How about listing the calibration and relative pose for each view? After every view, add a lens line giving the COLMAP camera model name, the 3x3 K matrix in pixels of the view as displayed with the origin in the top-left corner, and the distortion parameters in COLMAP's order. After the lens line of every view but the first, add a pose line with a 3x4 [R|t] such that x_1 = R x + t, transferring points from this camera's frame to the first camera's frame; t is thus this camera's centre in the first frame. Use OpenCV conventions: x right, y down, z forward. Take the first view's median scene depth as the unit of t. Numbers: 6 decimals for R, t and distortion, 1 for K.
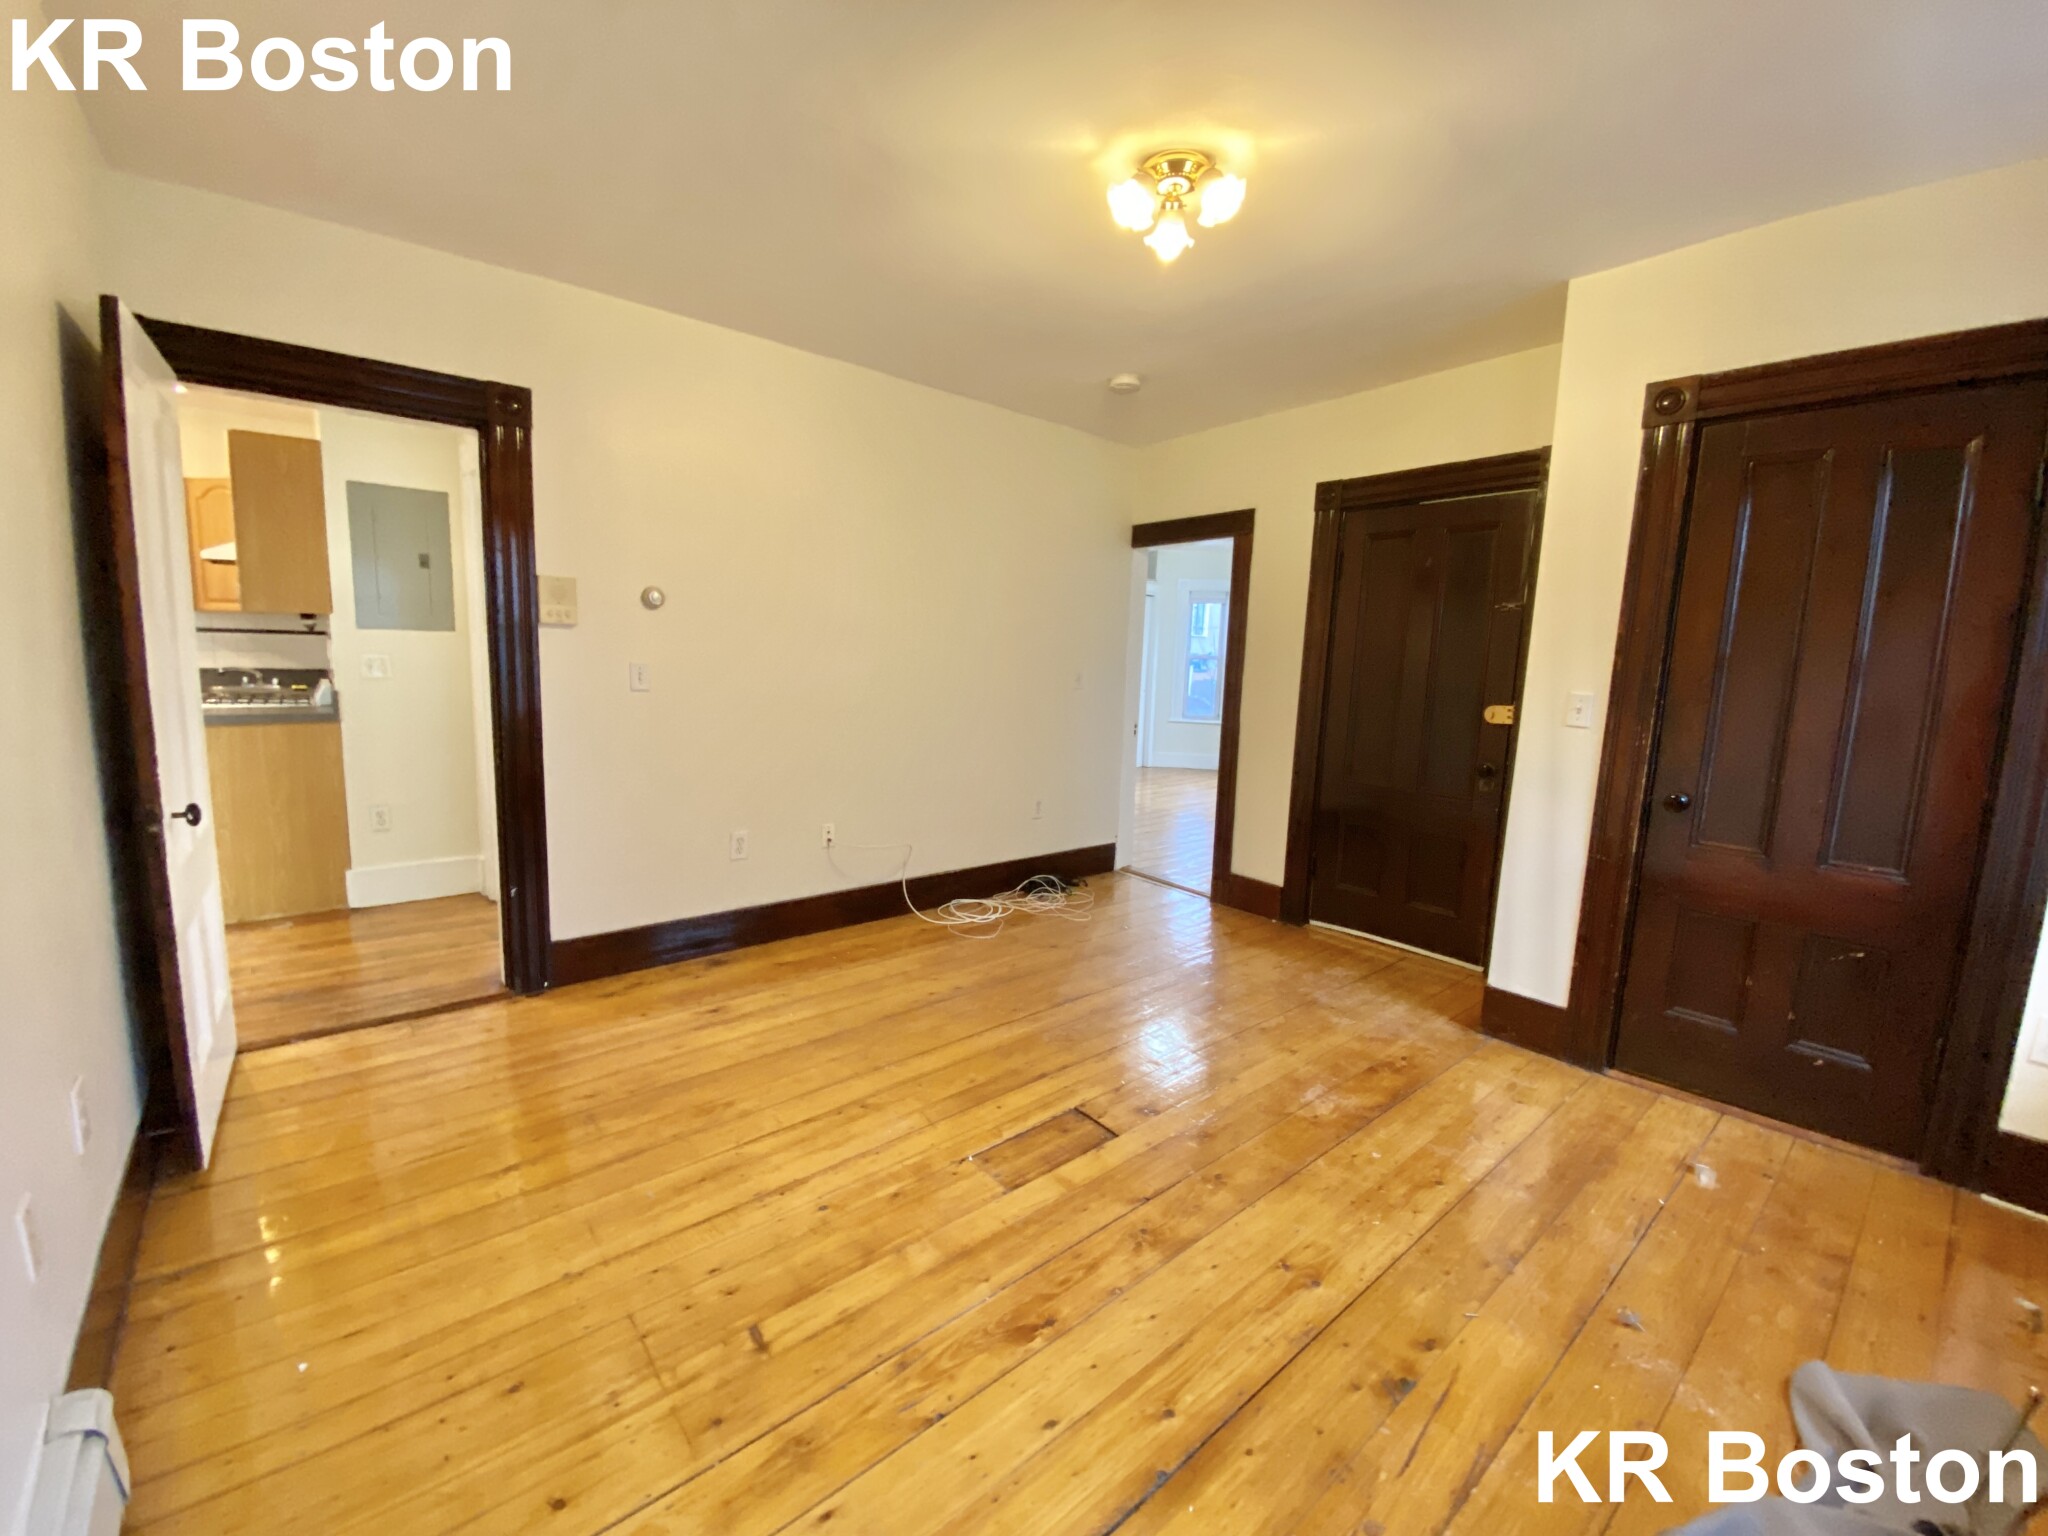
lens RADIAL K [[835.7, 0, 1013.4], [0, 835.7, 759.6], [0, 0, 1]] dist [0.004065, -0.000100]
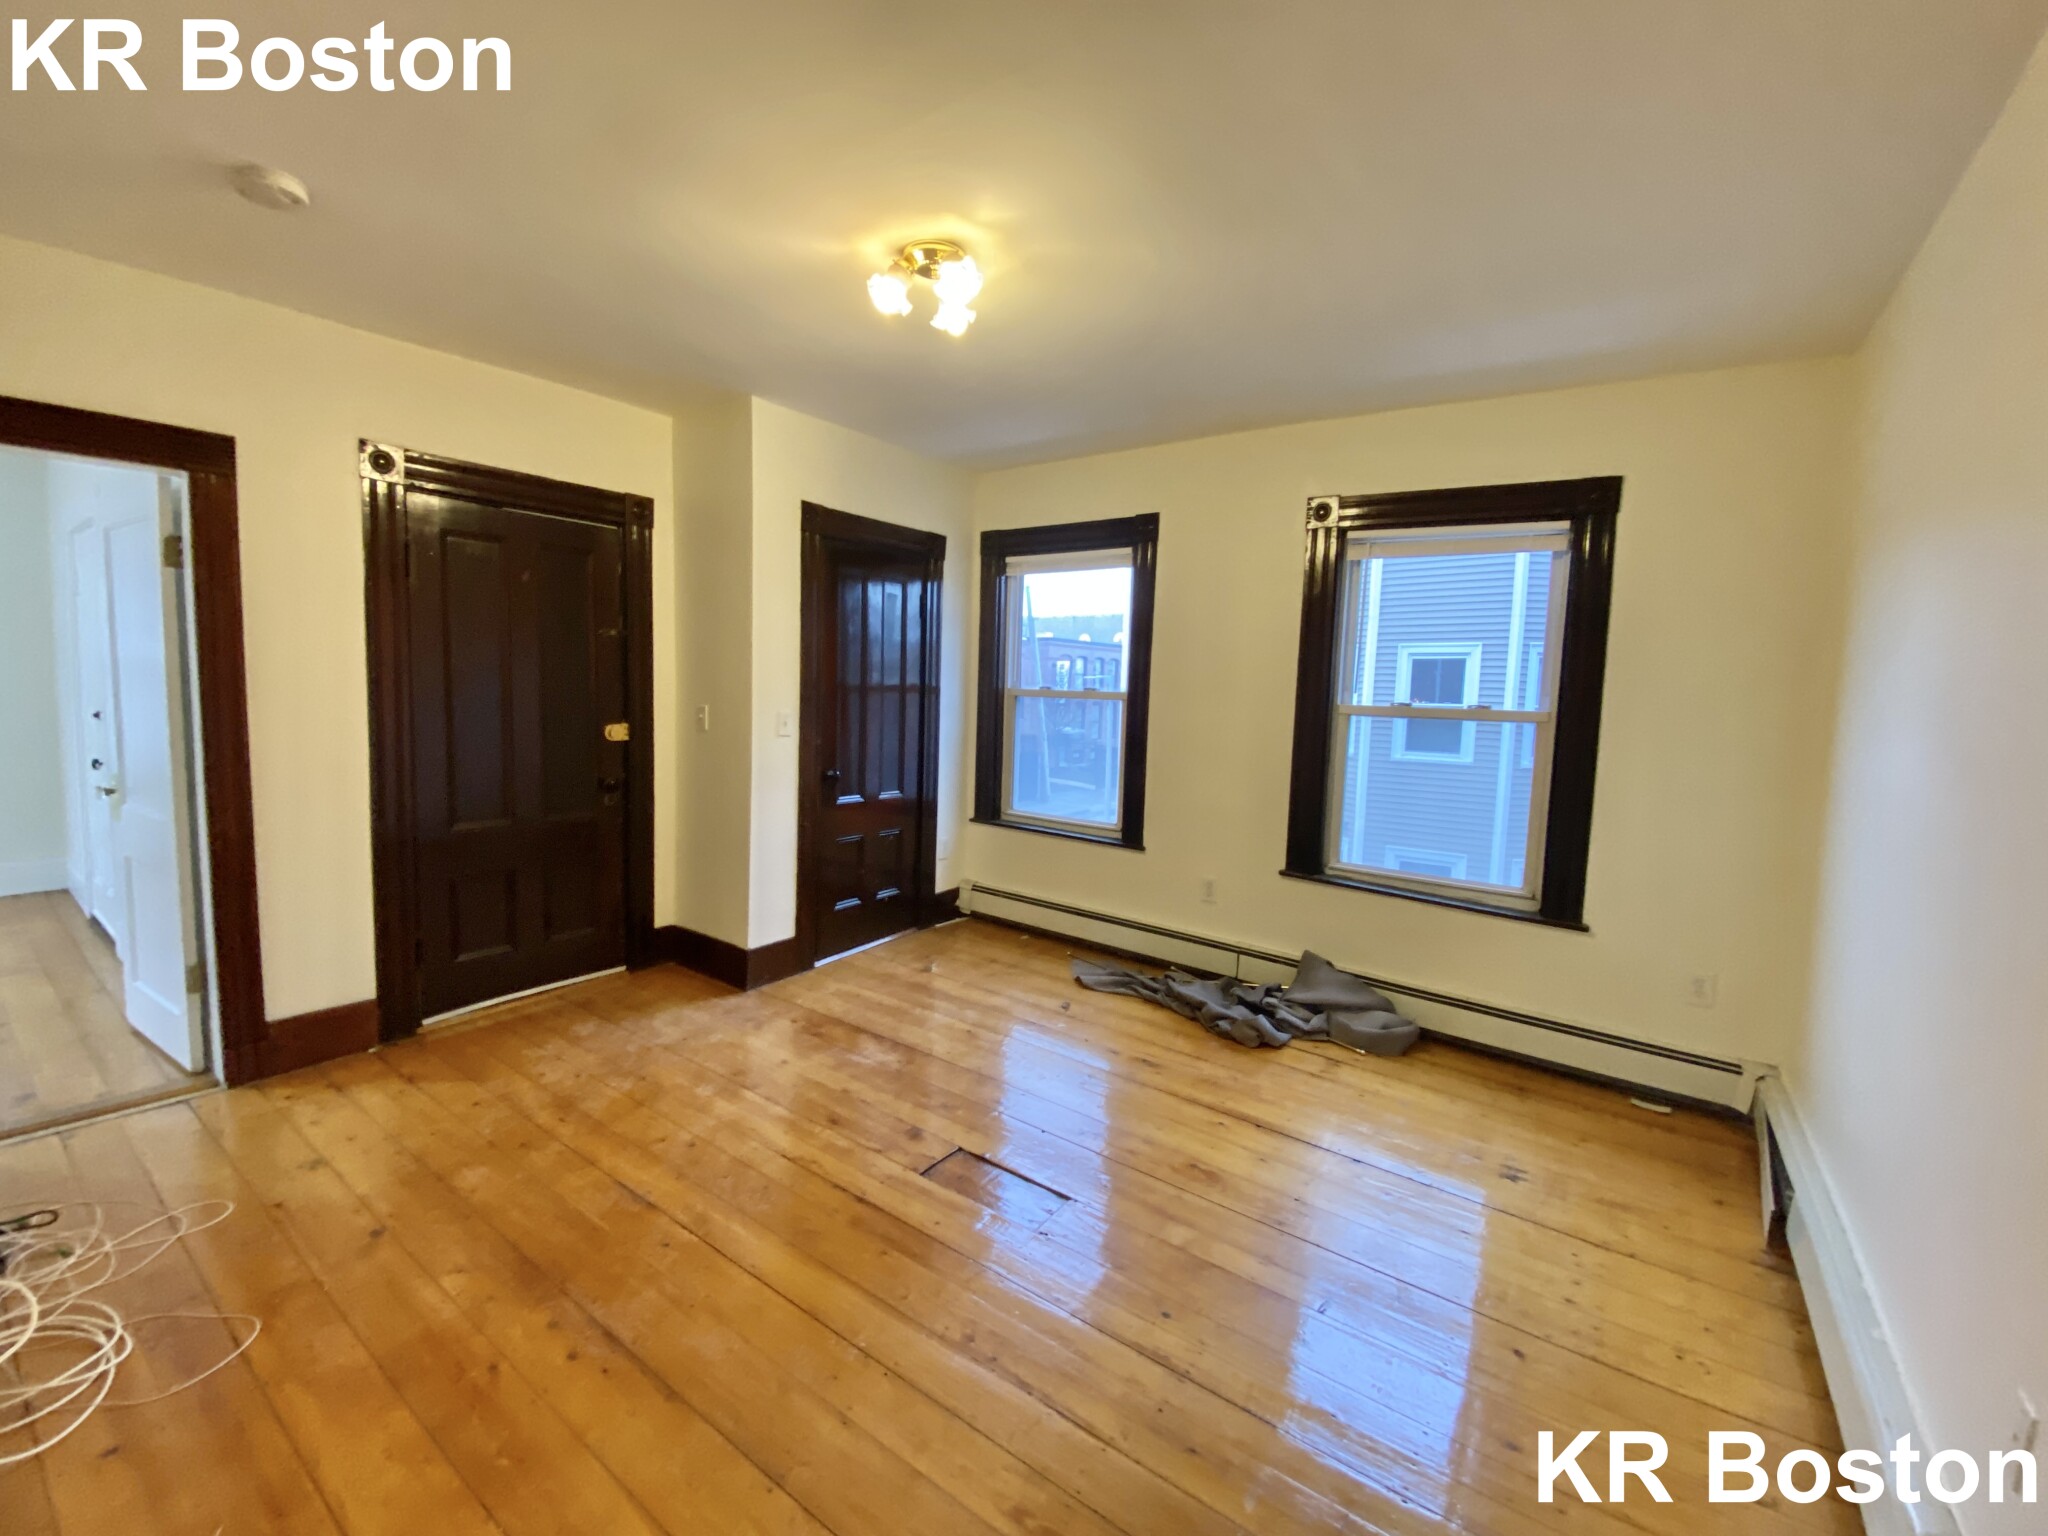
lens RADIAL K [[835.7, 0, 1014.1], [0, 835.7, 767.1], [0, 0, 1]] dist [0.004065, -0.000100]
pose [[-0.242745, -0.135753, 0.960544, -0.763346], [0.083416, 0.983572, 0.160089, -0.180740], [-0.966497, 0.118986, -0.227433, 0.986363]]
